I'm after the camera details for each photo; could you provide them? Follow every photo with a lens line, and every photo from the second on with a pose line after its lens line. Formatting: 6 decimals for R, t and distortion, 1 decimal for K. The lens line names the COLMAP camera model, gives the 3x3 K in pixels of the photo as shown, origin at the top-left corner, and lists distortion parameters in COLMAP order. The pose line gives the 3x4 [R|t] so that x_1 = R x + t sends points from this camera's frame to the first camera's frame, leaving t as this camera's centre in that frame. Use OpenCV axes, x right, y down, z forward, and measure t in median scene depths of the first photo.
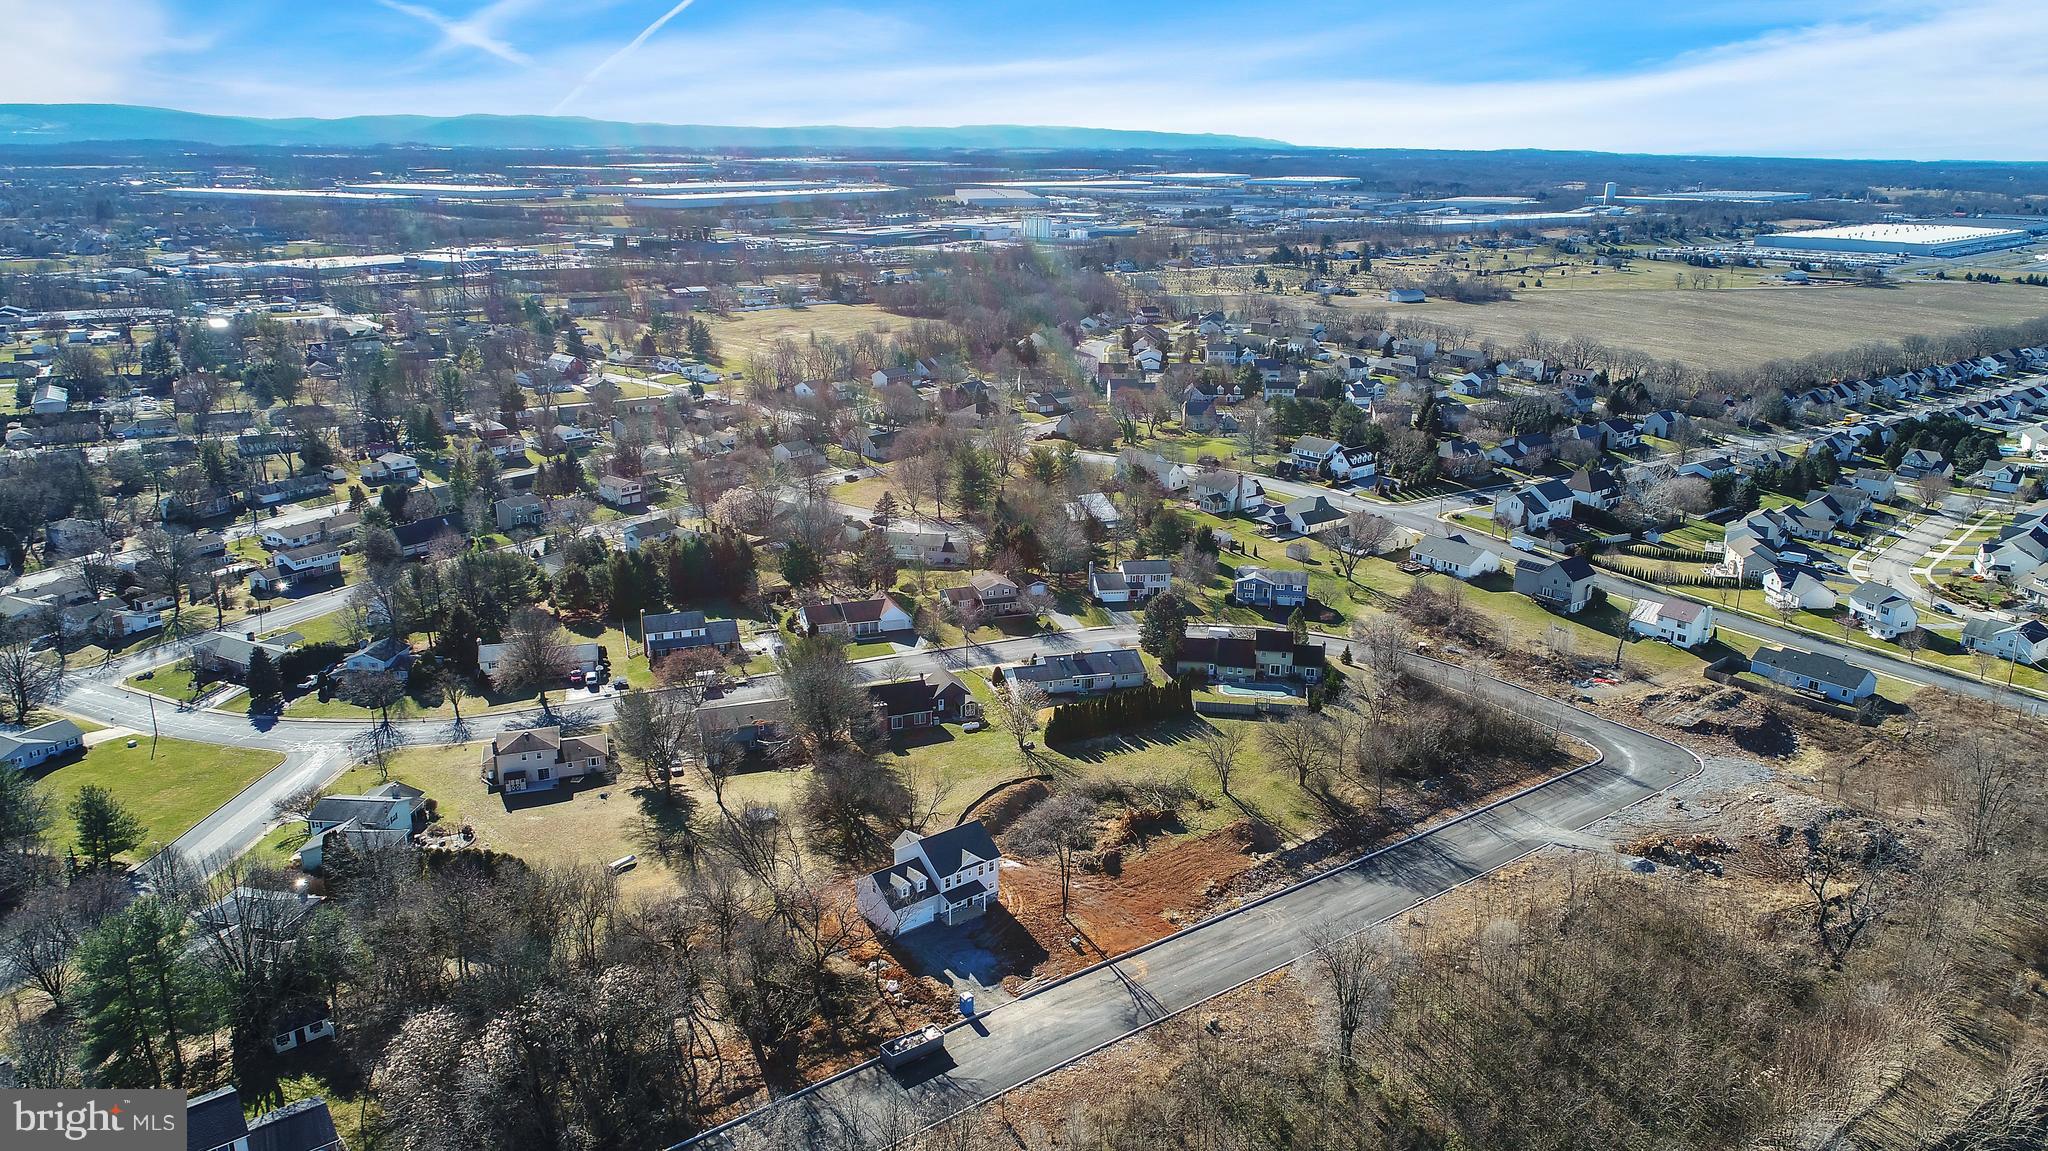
lens RADIAL K [[1408.5, 0, 1029.3], [0, 1408.5, 573.1], [0, 0, 1]] dist [0.004308, -0.003071]
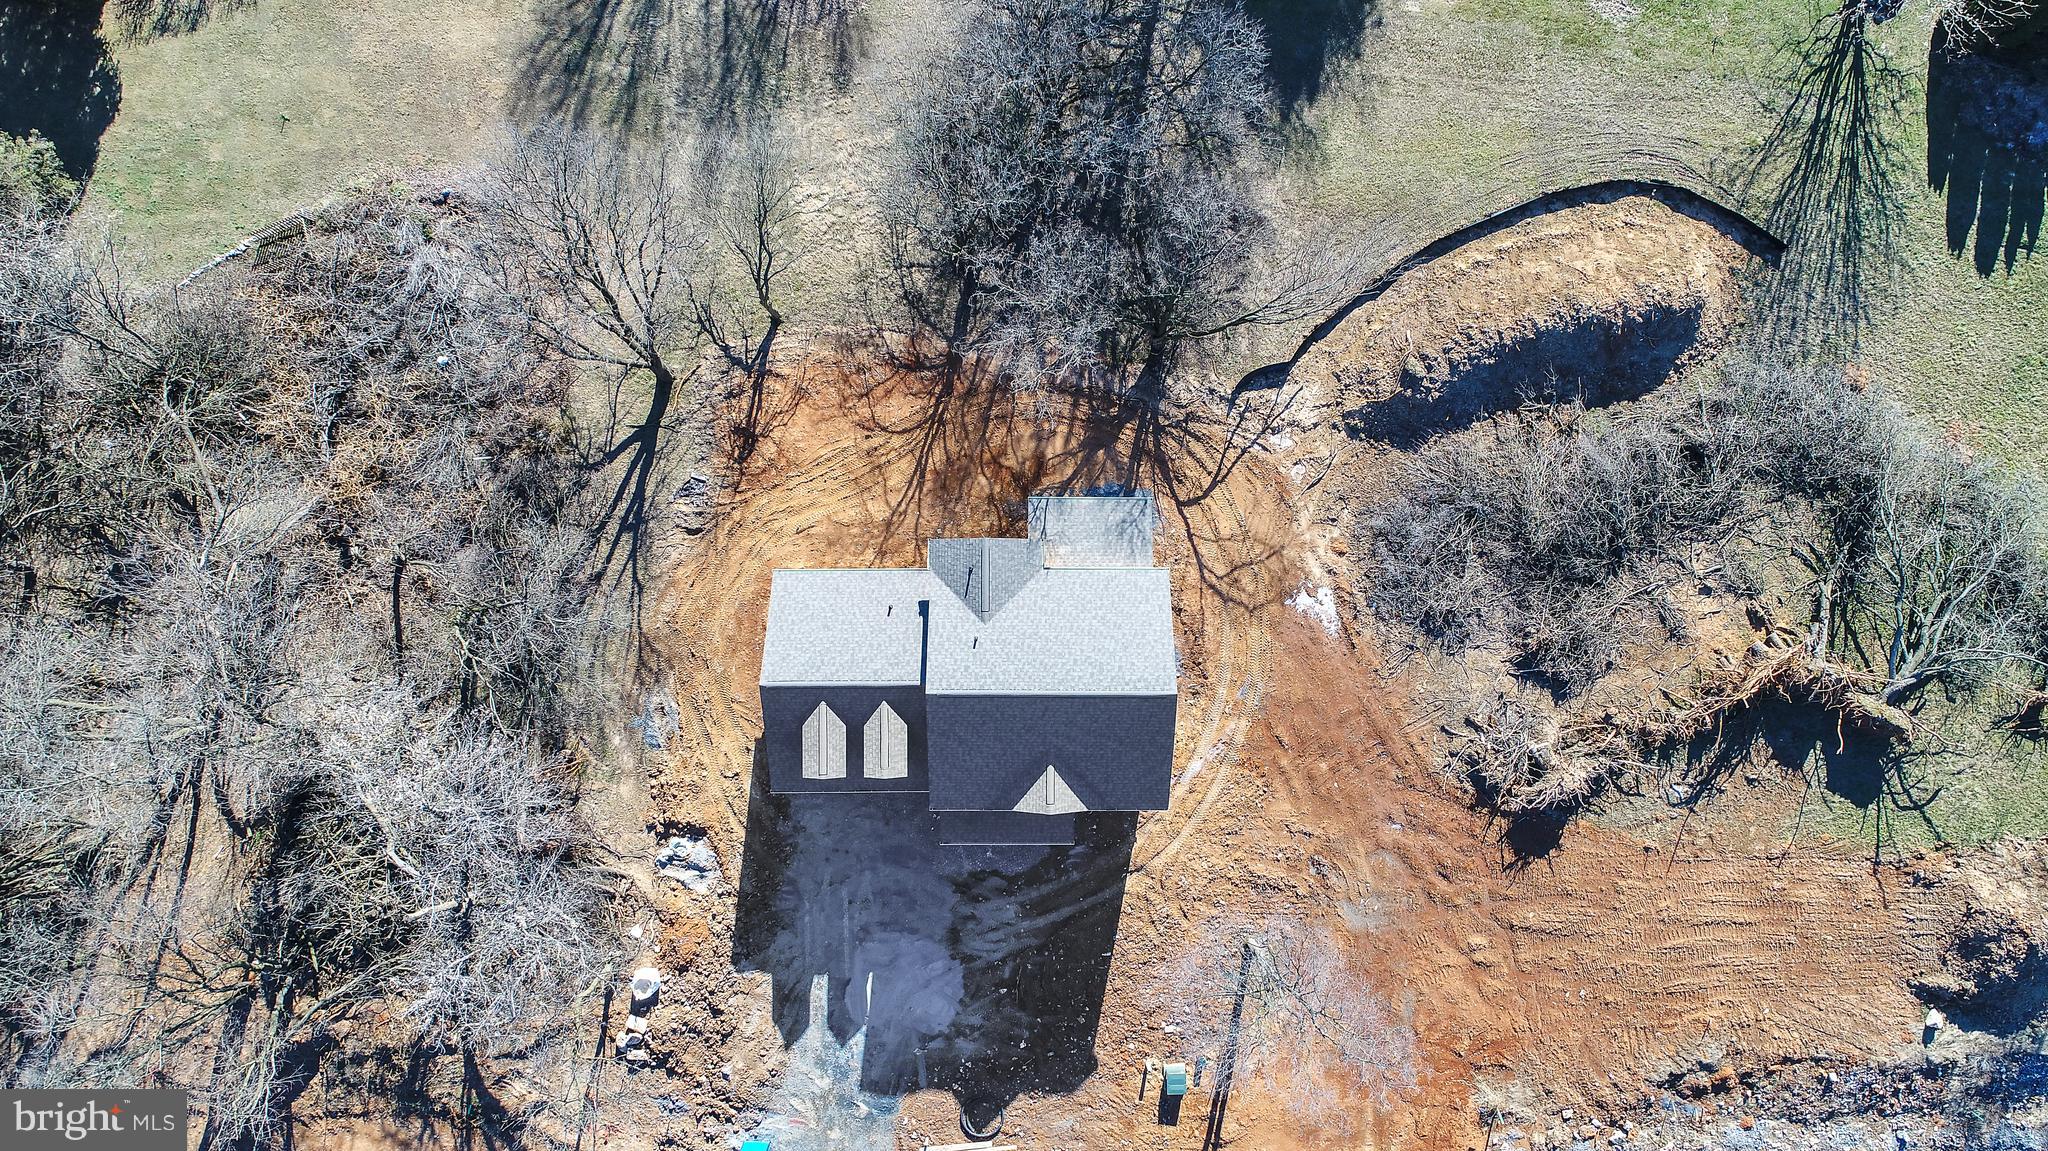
lens RADIAL K [[1375.7, 0, 1028.3], [0, 1375.7, 576.9], [0, 0, 1]] dist [0.004373, -0.002670]
pose [[0.776671, 0.629777, -0.012781, -0.041016], [-0.191180, 0.255008, 0.947851, -0.056705], [0.600193, -0.733725, 0.318458, 0.516712]]
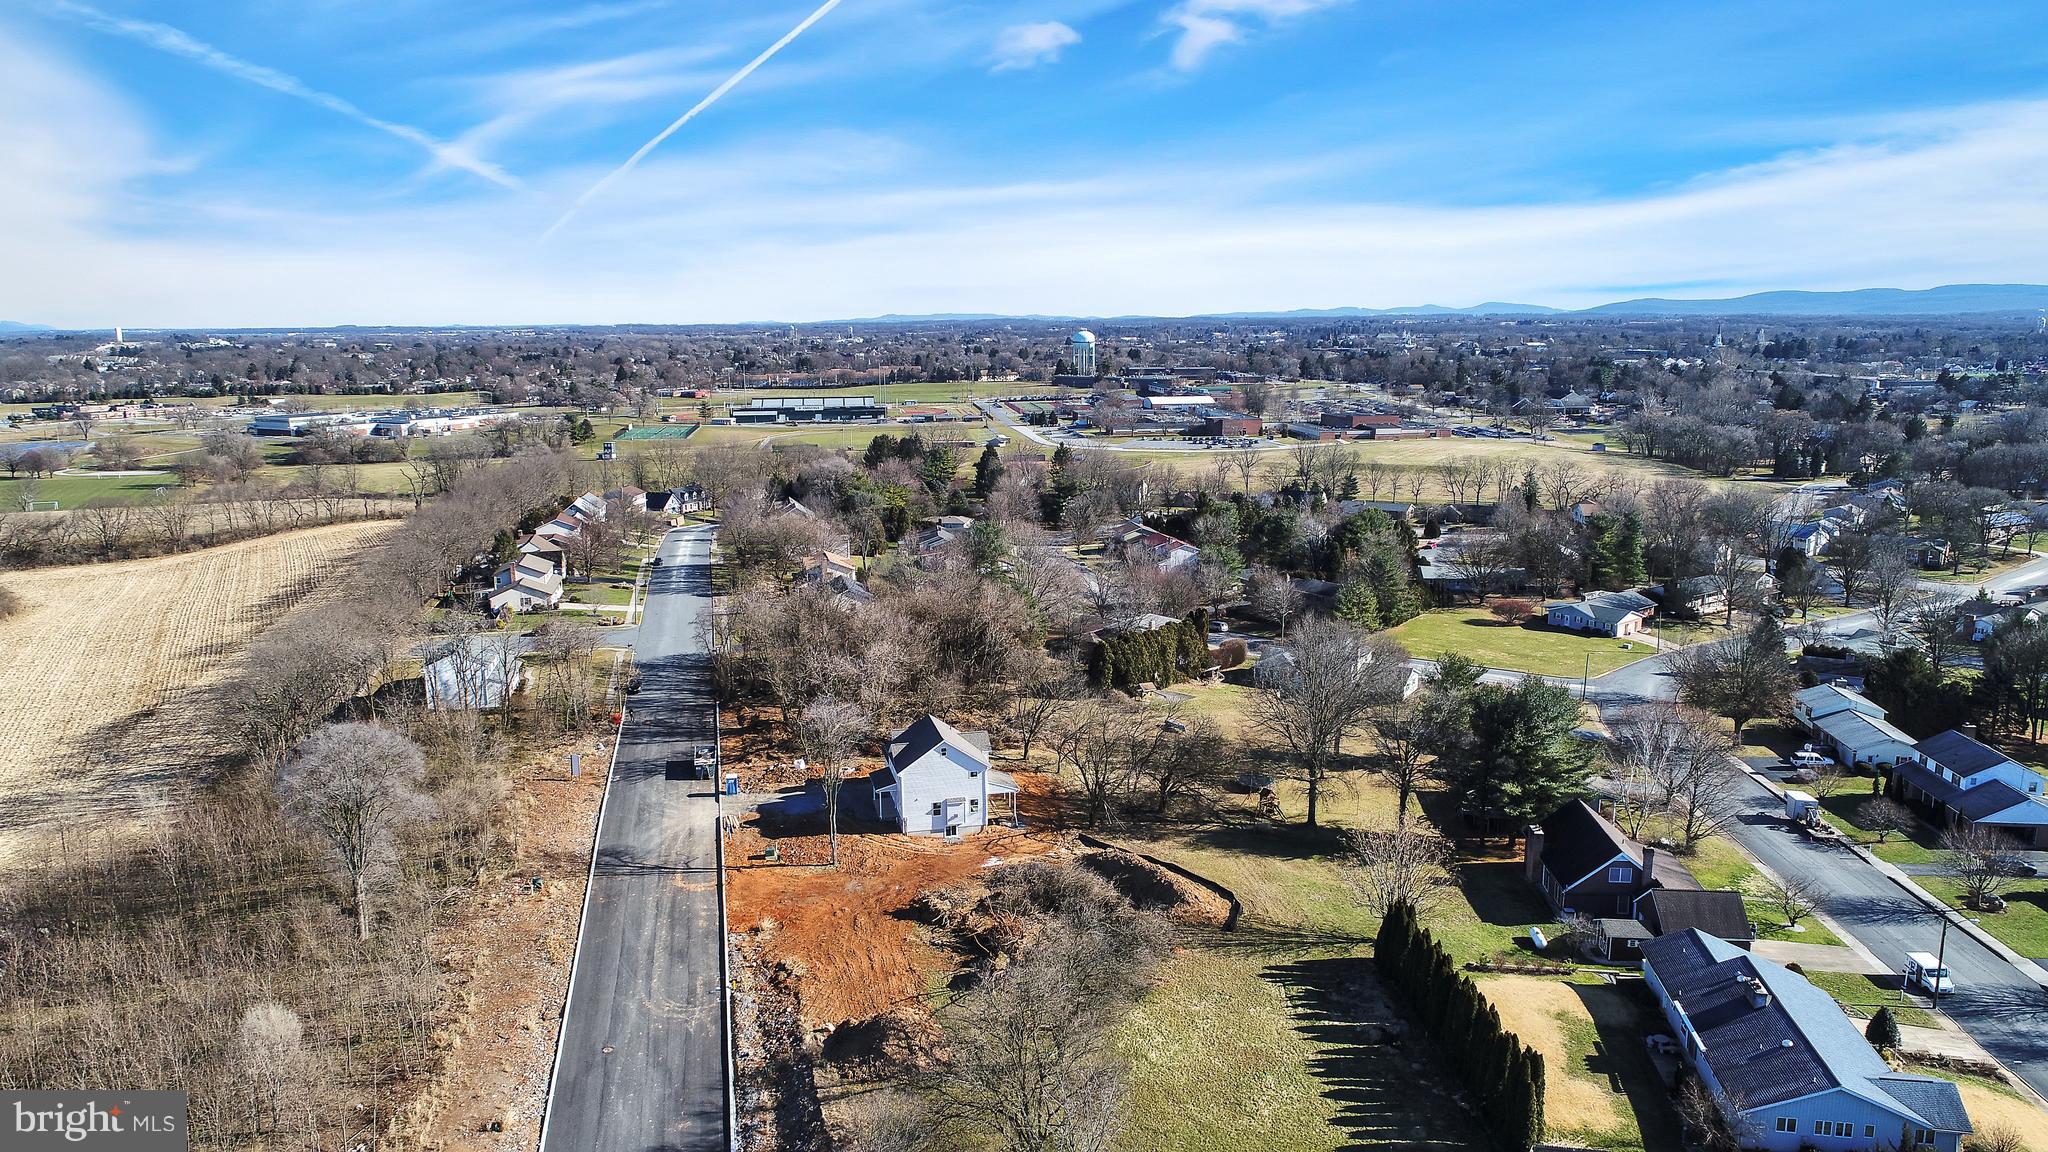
lens RADIAL K [[1379.8, 0, 1031.7], [0, 1379.8, 573.2], [0, 0, 1]] dist [-0.000760, 0.002496]
pose [[-0.428186, 0.161288, -0.889181, 0.352062], [-0.261811, 0.919606, 0.292882, -0.086667], [0.864935, 0.358205, -0.351536, 0.730254]]
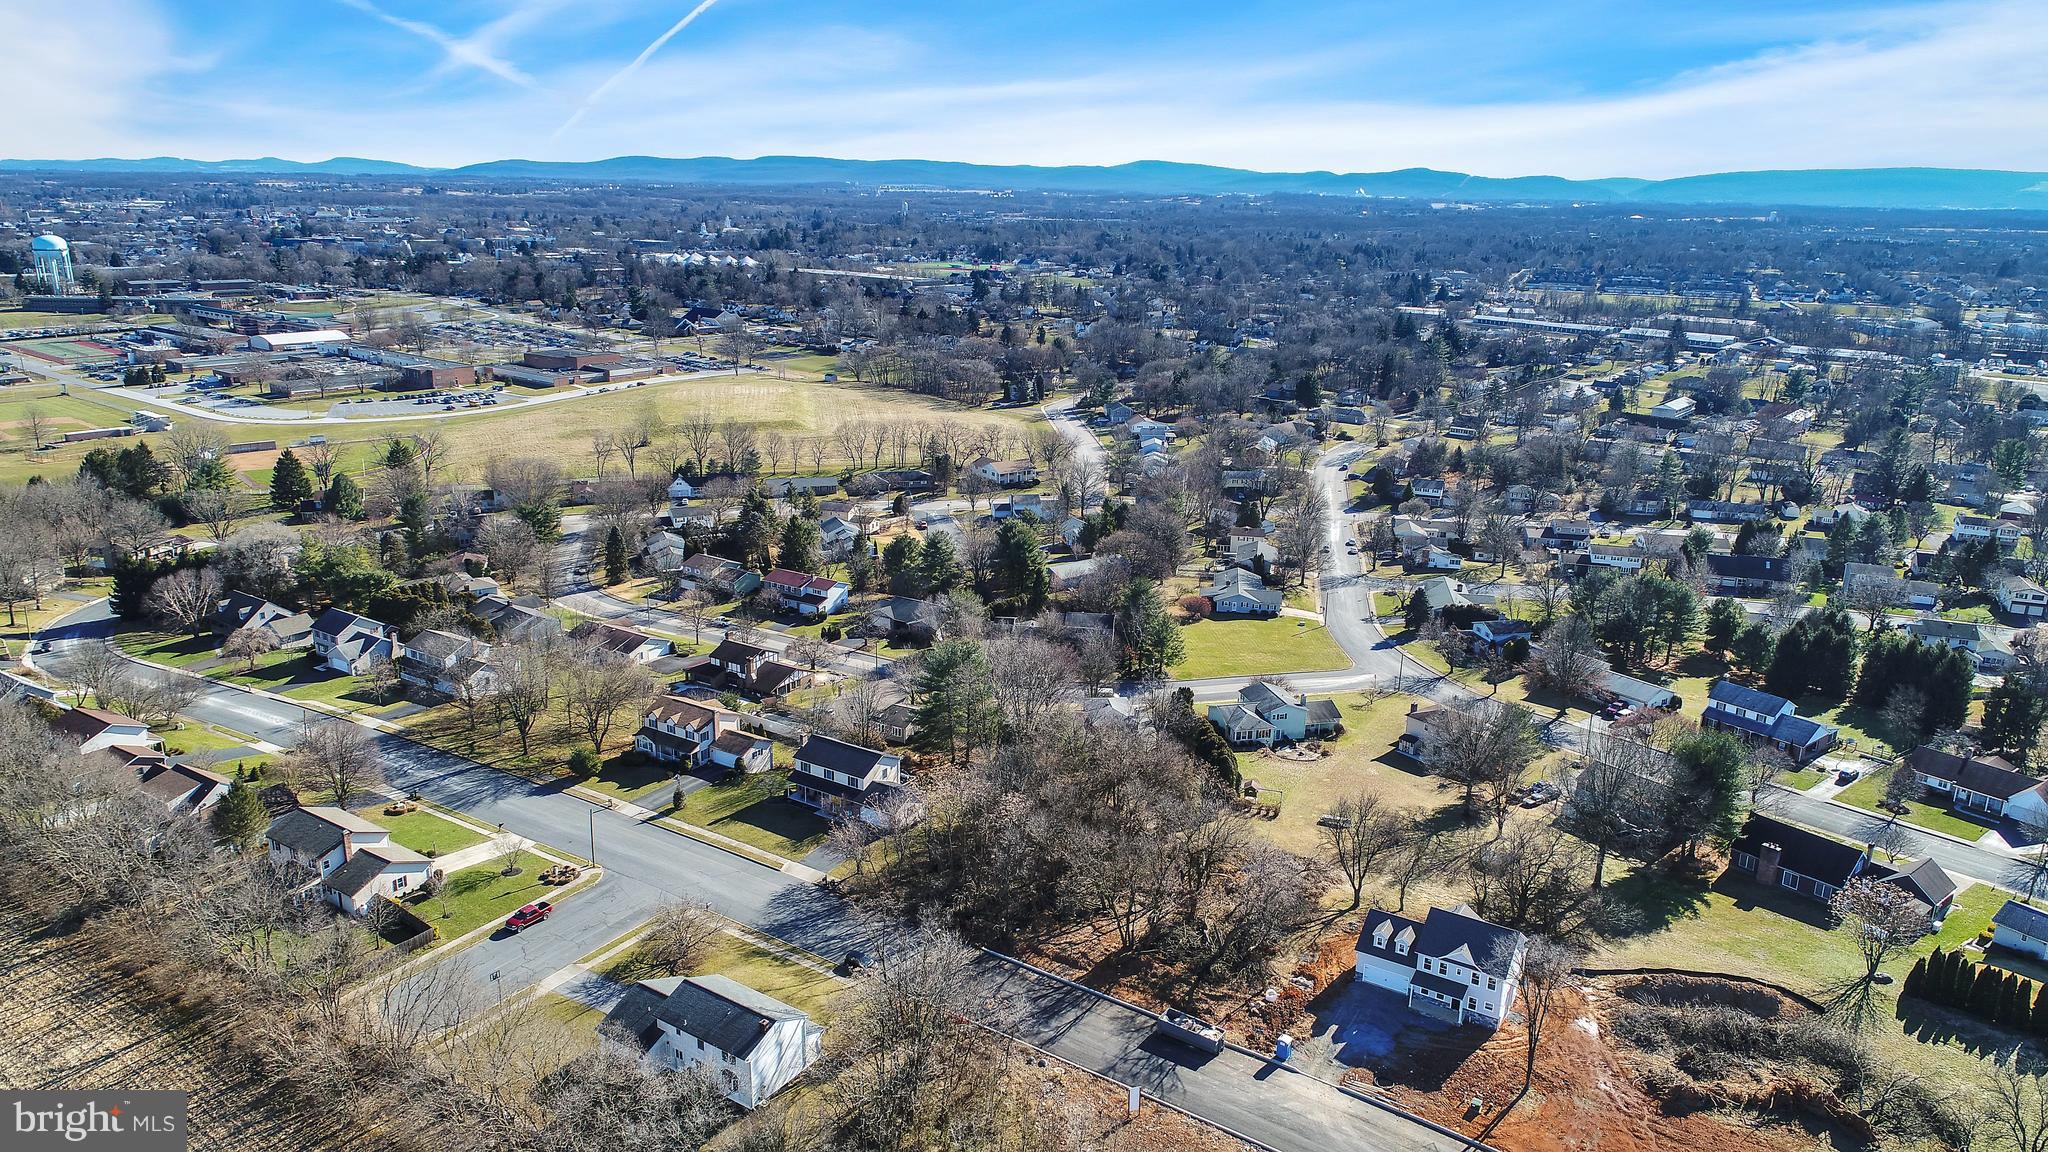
lens RADIAL K [[1375.7, 0, 1028.3], [0, 1375.7, 577.4], [0, 0, 1]] dist [0.004373, -0.002670]
pose [[0.325403, 0.261159, -0.908795, 0.314130], [-0.294293, 0.941340, 0.165136, -0.040073], [0.898612, 0.213716, 0.383173, 0.219167]]
